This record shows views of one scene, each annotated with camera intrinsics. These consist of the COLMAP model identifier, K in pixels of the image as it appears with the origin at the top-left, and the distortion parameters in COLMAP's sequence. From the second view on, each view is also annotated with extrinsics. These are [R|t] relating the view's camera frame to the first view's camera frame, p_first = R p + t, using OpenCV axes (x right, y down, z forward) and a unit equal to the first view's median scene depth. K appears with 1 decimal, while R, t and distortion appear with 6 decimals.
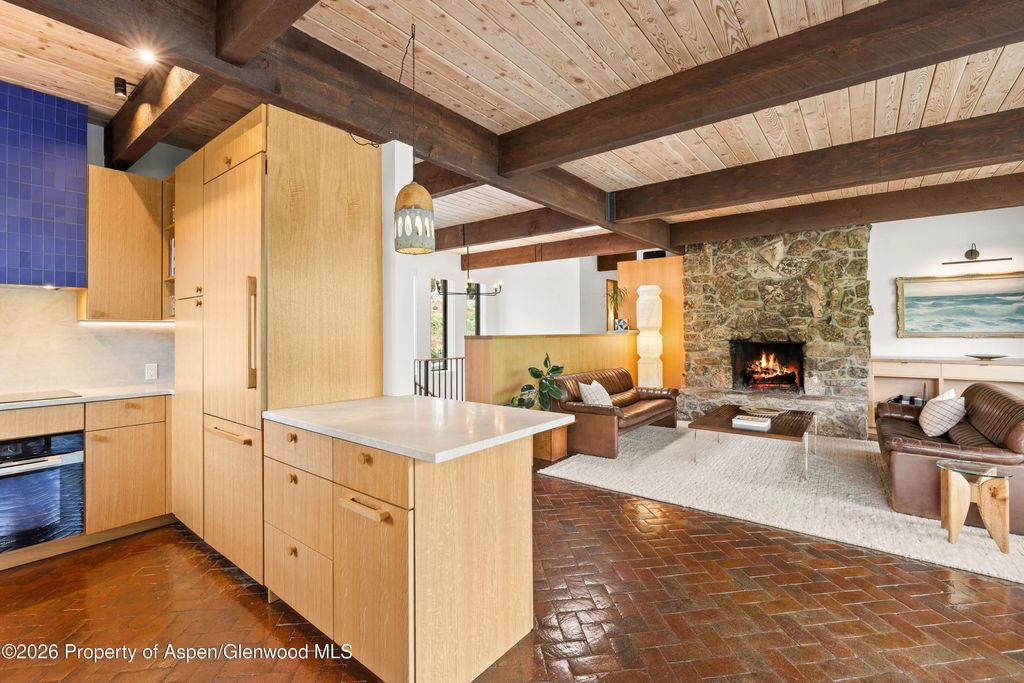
lens RADIAL K [[454.8, 0, 508.4], [0, 454.8, 324.1], [0, 0, 1]] dist [-0.001336, -0.000733]
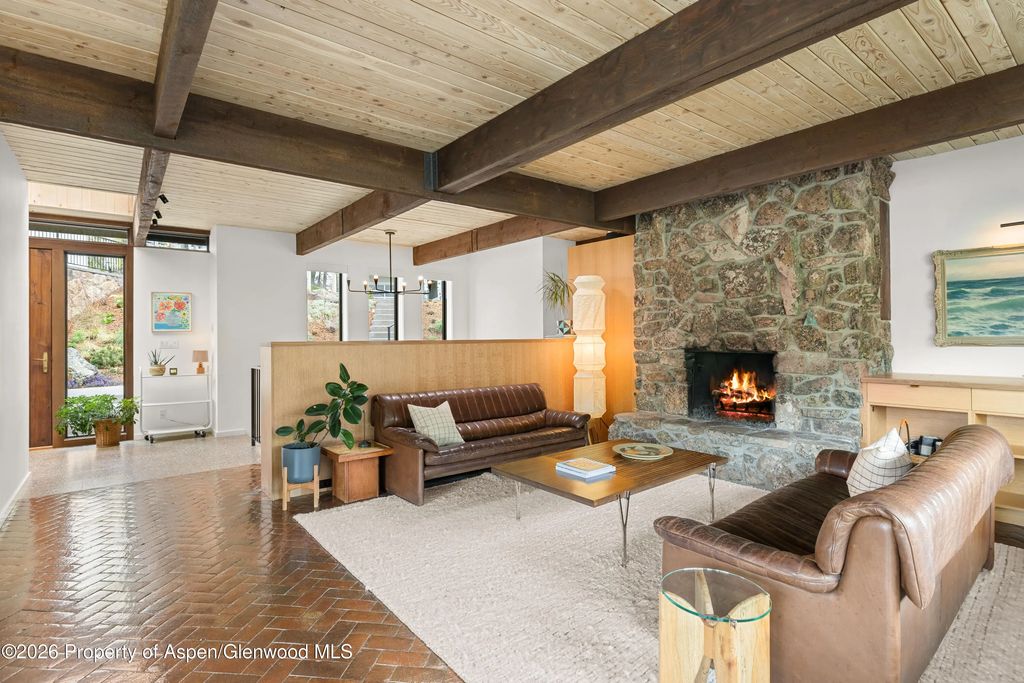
lens RADIAL K [[502.5, 0, 501.4], [0, 502.5, 333.0], [0, 0, 1]] dist [-0.006021, 0.000918]
pose [[0.972365, -0.003099, -0.233444, 0.427177], [0.005541, 0.999937, 0.009808, 0.001726], [0.233399, -0.010831, 0.972321, 0.172282]]
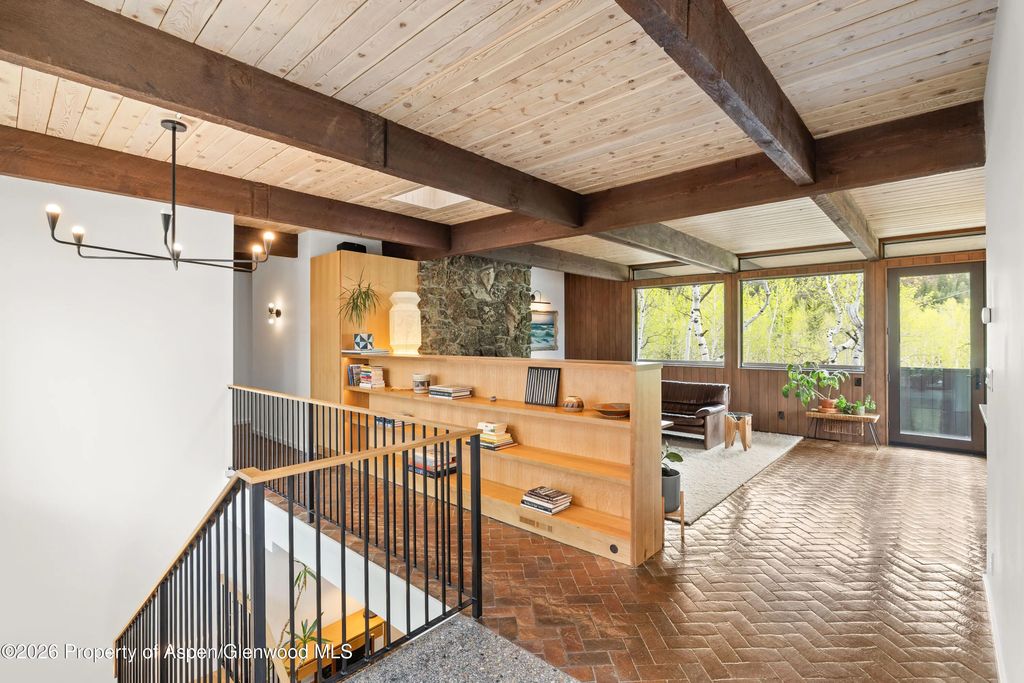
lens RADIAL K [[491.6, 0, 509.3], [0, 491.6, 332.2], [0, 0, 1]] dist [-0.003601, 0.000112]
pose [[0.062202, 0.016369, 0.997929, -0.620781], [-0.013770, 0.999784, -0.015541, -0.005710], [-0.997969, -0.012775, 0.062414, 0.903751]]
